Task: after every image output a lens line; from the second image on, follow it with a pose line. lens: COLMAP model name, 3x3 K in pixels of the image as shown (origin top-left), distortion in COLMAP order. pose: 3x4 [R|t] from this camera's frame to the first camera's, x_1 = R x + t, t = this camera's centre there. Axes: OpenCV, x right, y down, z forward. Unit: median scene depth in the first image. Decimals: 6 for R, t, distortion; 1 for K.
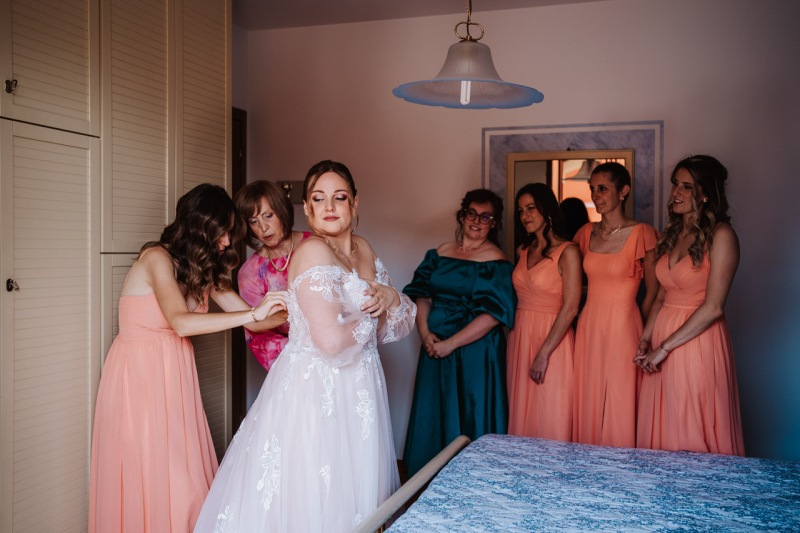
lens RADIAL K [[824.3, 0, 400.0], [0, 824.3, 266.5], [0, 0, 1]] dist [0.123329, 0.002083]
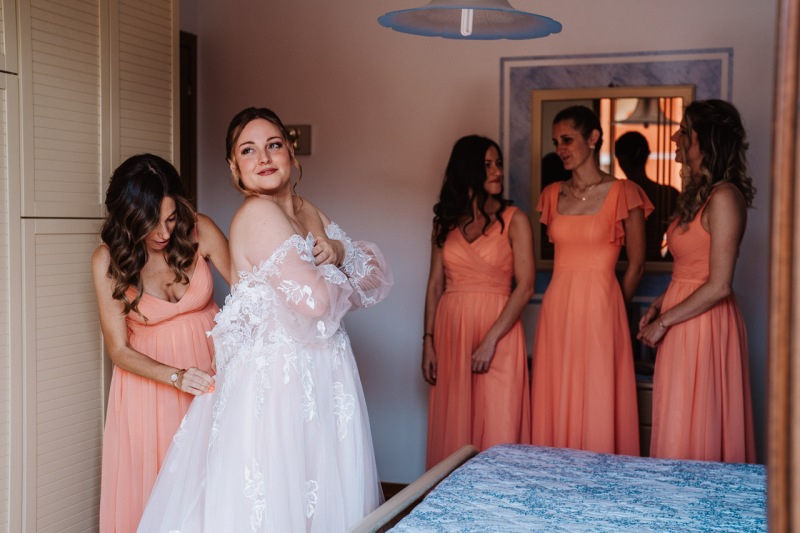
lens RADIAL K [[1148.0, 0, 400.0], [0, 1148.0, 266.5], [0, 0, 1]] dist [0.112464, 0.040219]
pose [[0.999978, -0.000560, -0.006625, 0.018156], [0.000709, 0.999746, 0.022504, 0.006260], [0.006610, -0.022508, 0.999725, -0.129677]]
